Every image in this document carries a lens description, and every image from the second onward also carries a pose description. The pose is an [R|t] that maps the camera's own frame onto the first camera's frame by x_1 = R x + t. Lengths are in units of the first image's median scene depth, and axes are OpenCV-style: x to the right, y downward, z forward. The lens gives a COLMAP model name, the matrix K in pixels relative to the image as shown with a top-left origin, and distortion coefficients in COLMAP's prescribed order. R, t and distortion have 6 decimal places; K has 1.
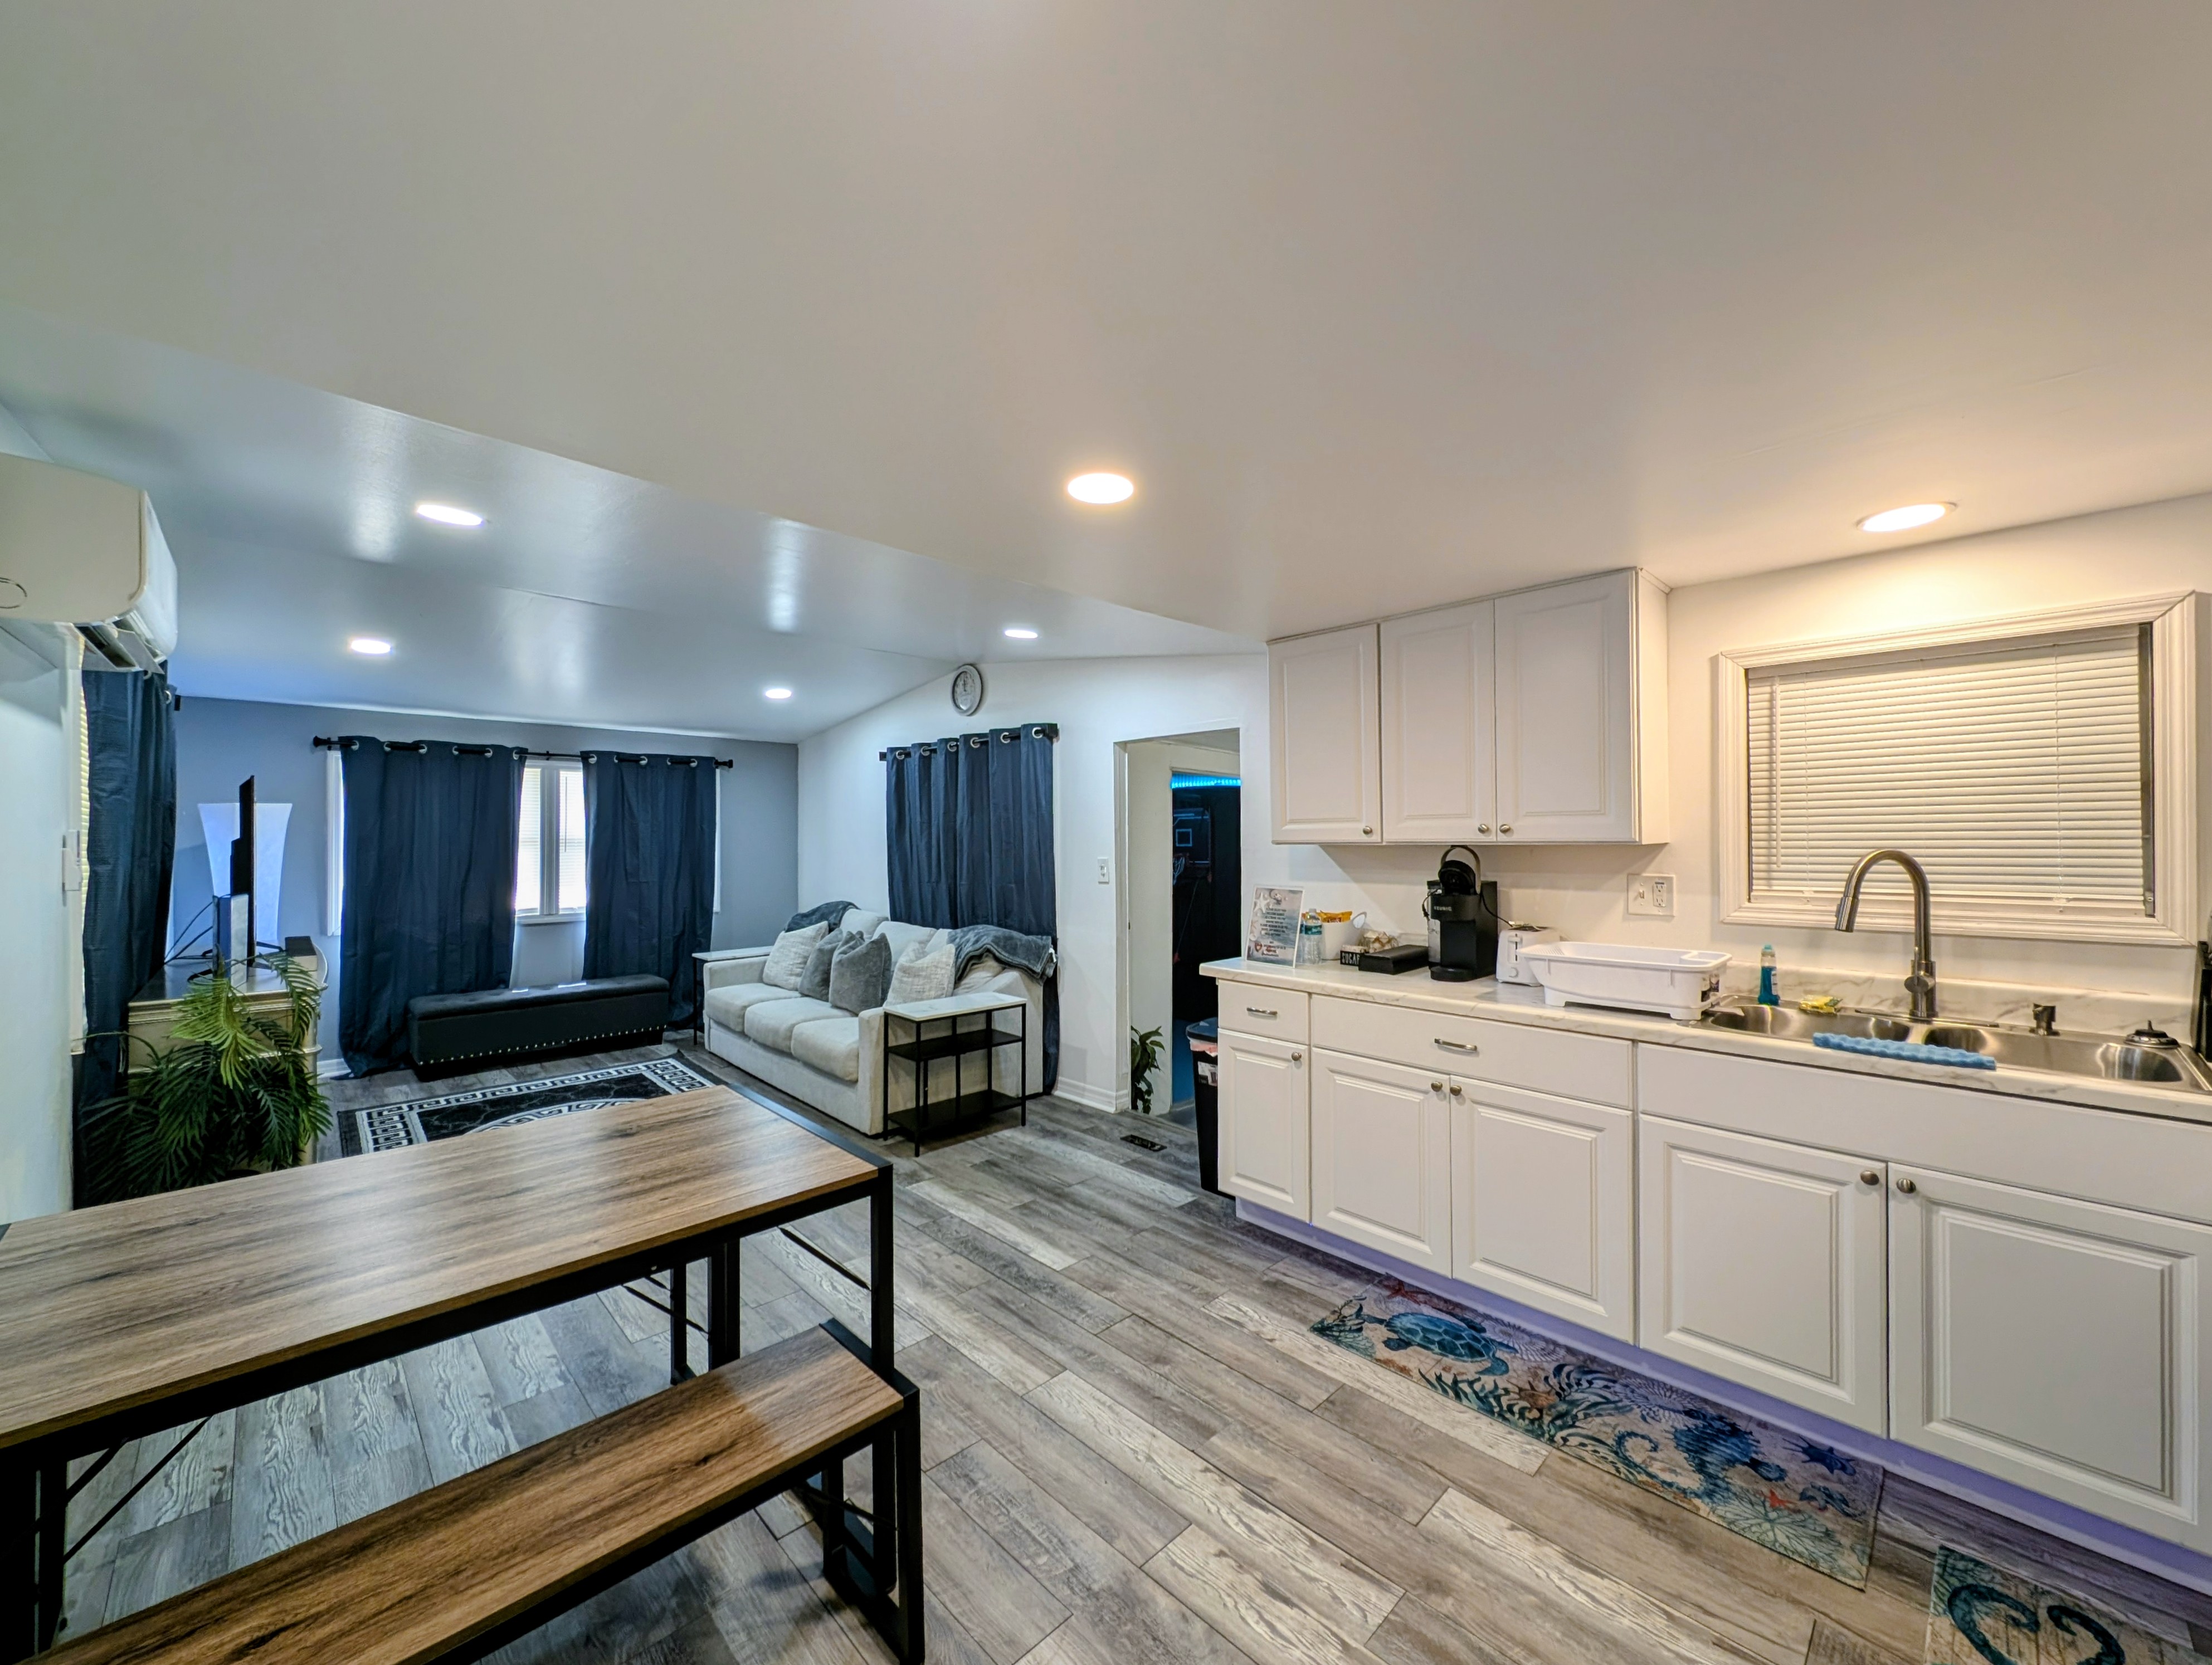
lens RADIAL K [[853.2, 0, 1100.4], [0, 853.2, 832.2], [0, 0, 1]] dist [0.005302, -0.002619]
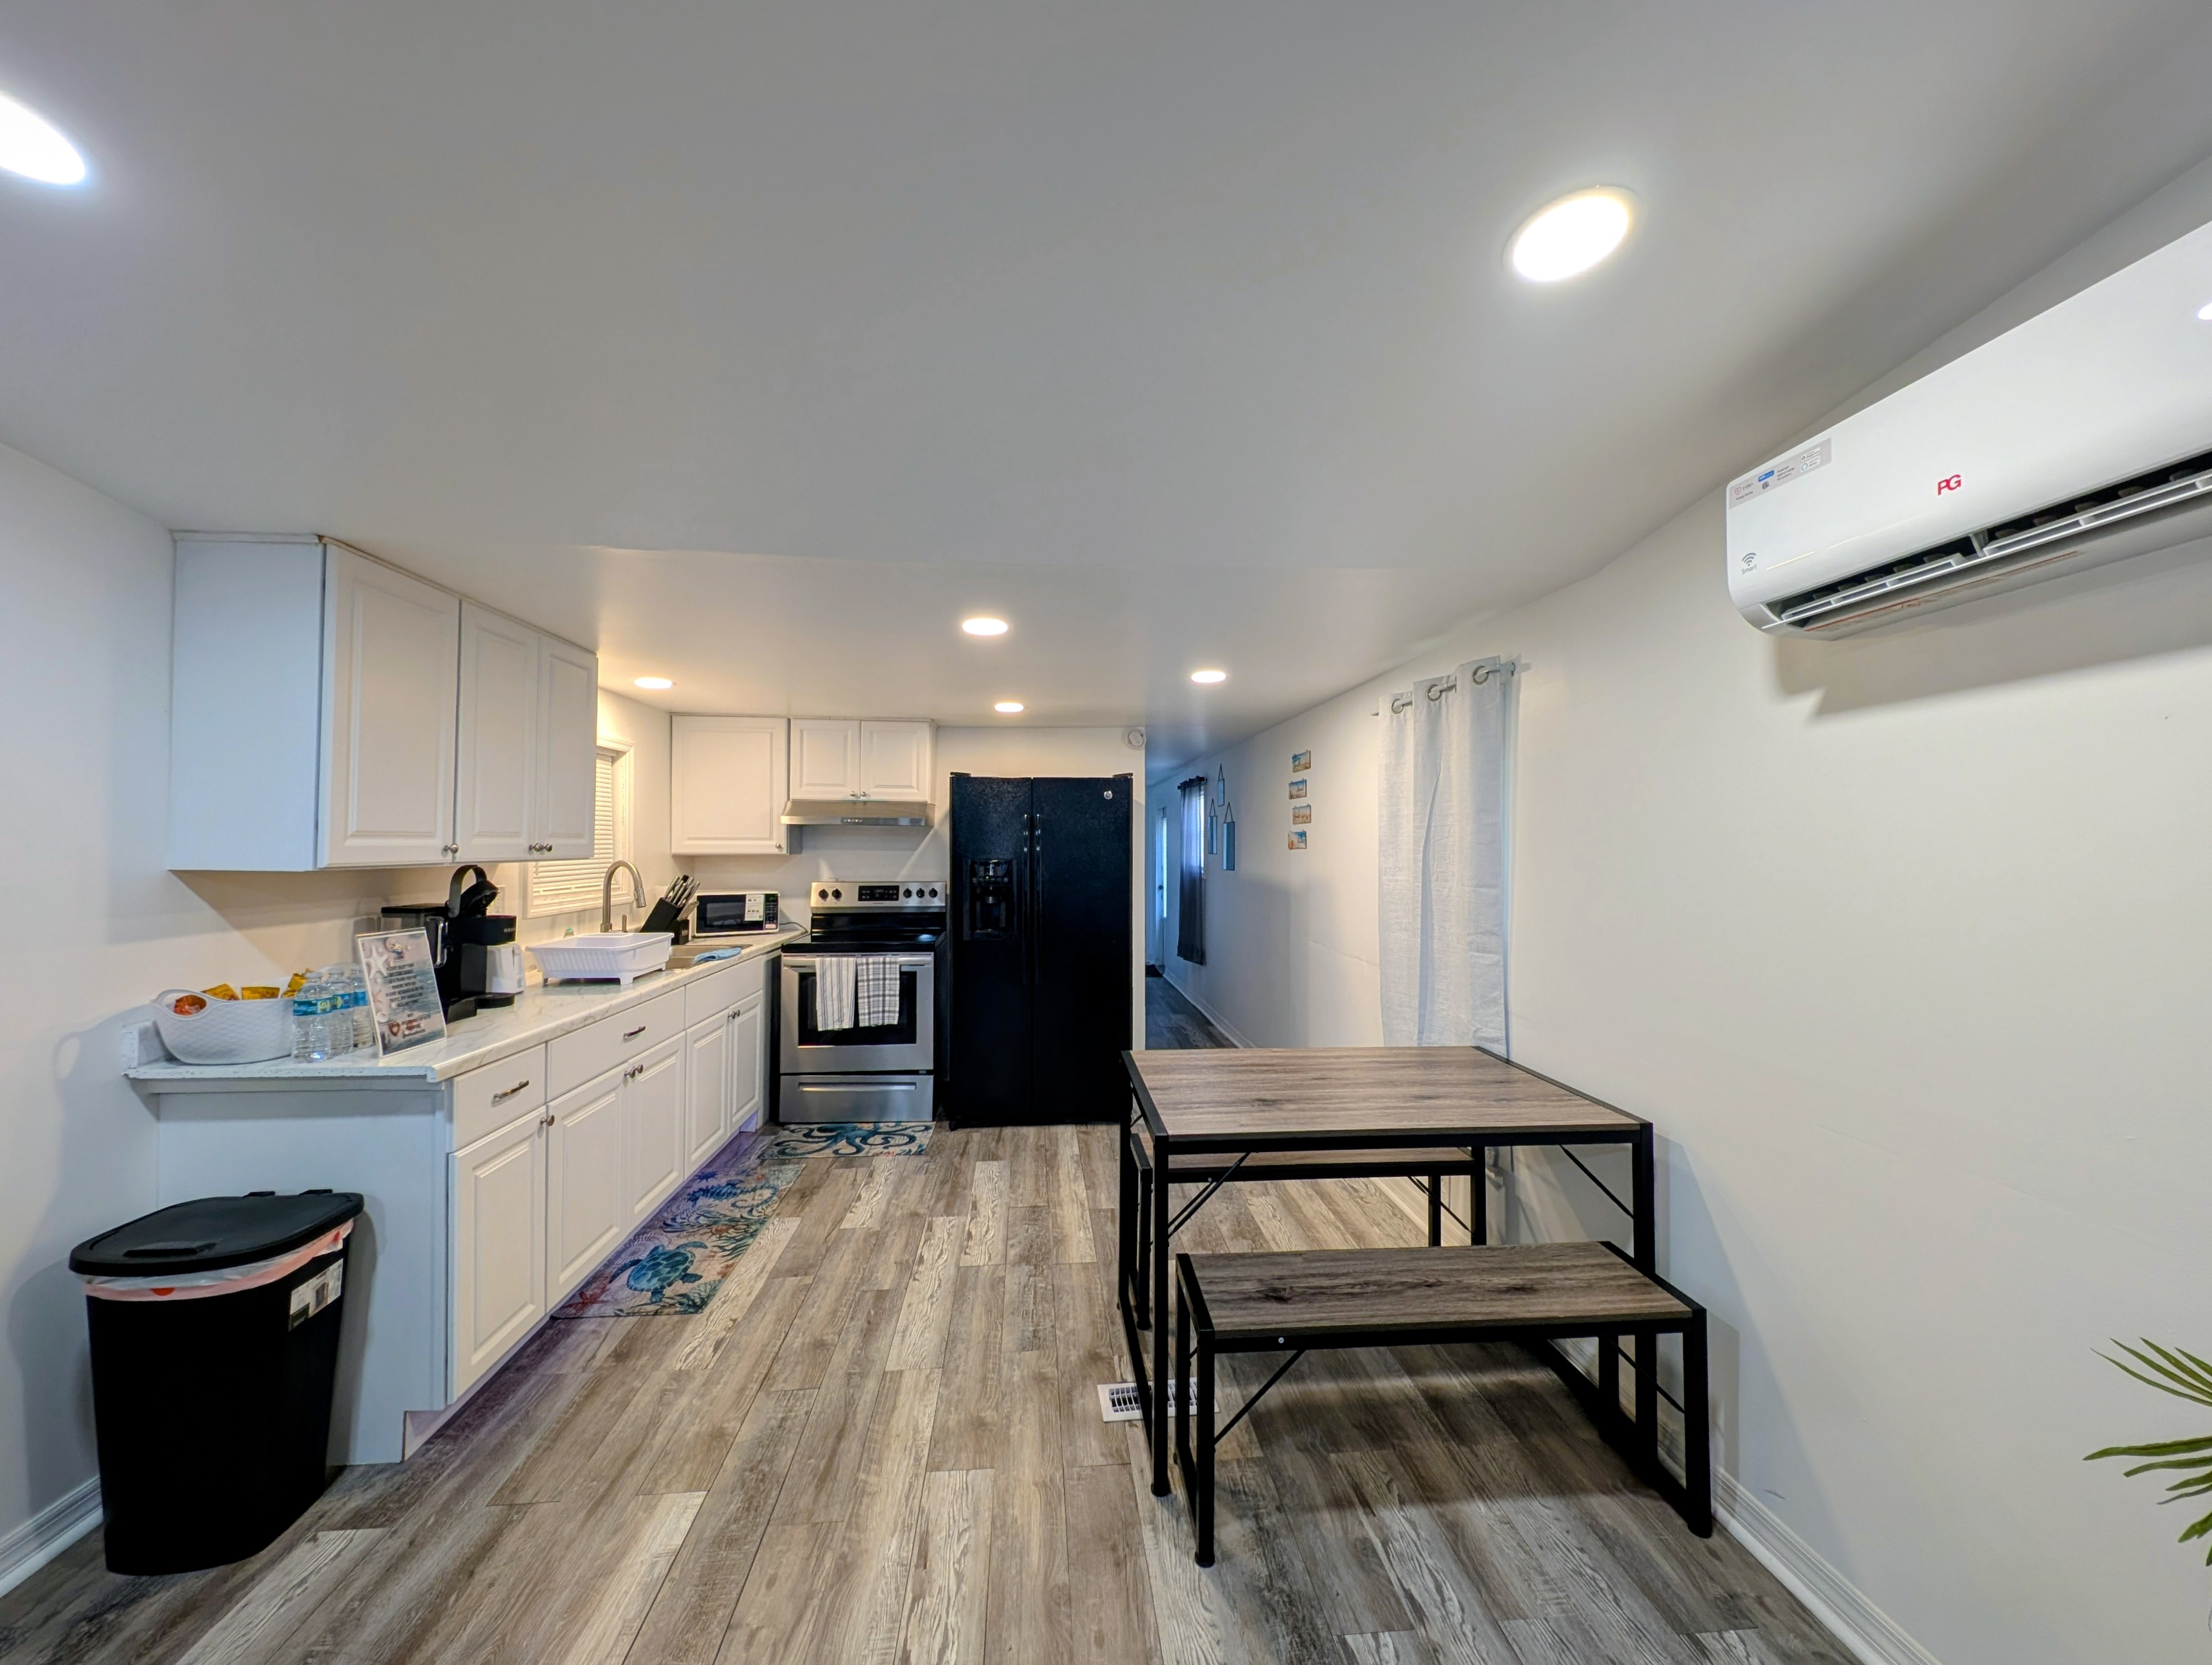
lens RADIAL K [[853.3, 0, 1100.2], [0, 853.3, 835.5], [0, 0, 1]] dist [0.005302, -0.002619]
pose [[-0.773745, 0.010904, 0.633404, -0.669194], [-0.000384, 0.999844, -0.017681, -0.000386], [-0.633497, -0.013924, -0.773620, 1.218690]]
